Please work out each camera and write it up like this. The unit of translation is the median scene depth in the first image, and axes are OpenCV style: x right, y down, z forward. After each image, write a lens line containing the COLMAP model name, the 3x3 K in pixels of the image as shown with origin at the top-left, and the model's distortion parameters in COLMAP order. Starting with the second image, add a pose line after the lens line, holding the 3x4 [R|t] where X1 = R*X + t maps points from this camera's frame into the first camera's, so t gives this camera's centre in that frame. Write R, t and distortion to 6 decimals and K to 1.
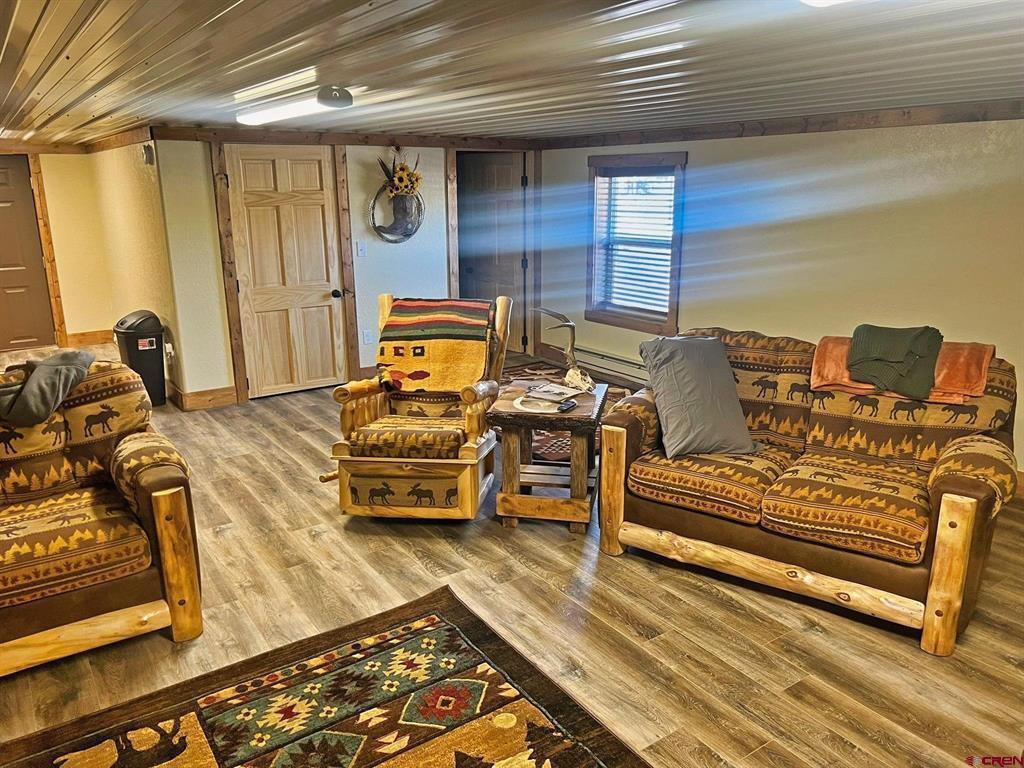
lens RADIAL K [[776.9, 0, 512.0], [0, 776.9, 384.0], [0, 0, 1]] dist [0.068498, -0.112225]
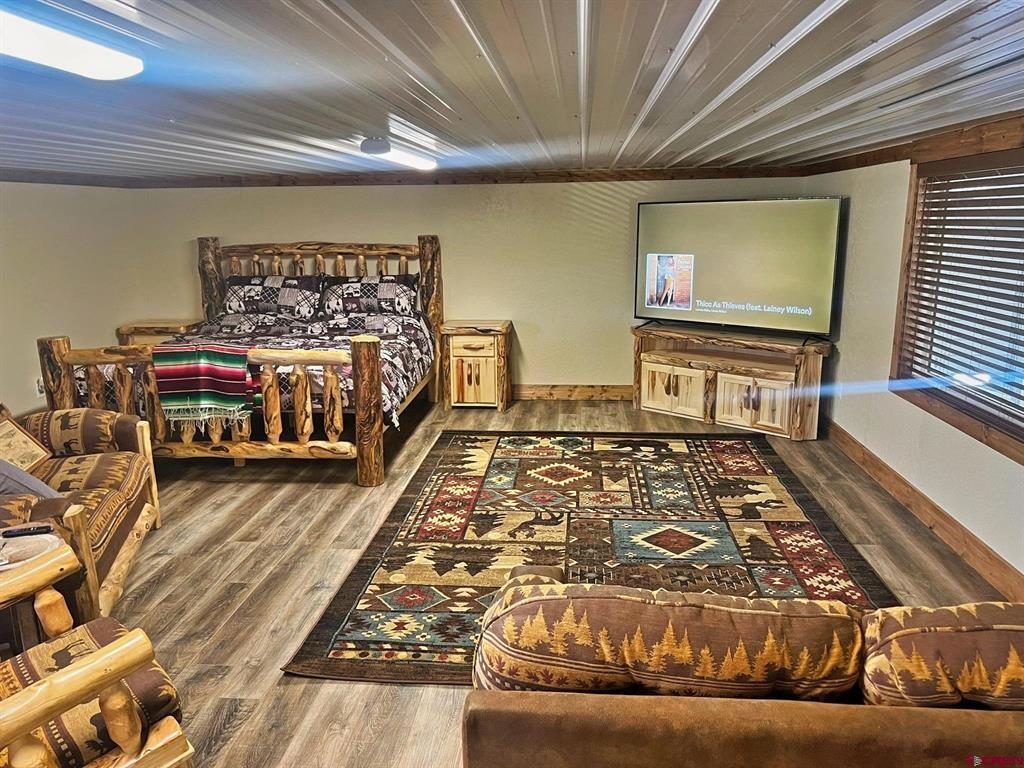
lens RADIAL K [[776.9, 0, 512.0], [0, 776.9, 384.0], [0, 0, 1]] dist [0.068498, -0.112225]
pose [[-0.773076, -0.115129, 0.623778, -0.948089], [0.183130, 0.901006, 0.393257, -0.395556], [-0.607303, 0.418250, -0.675463, 1.542976]]
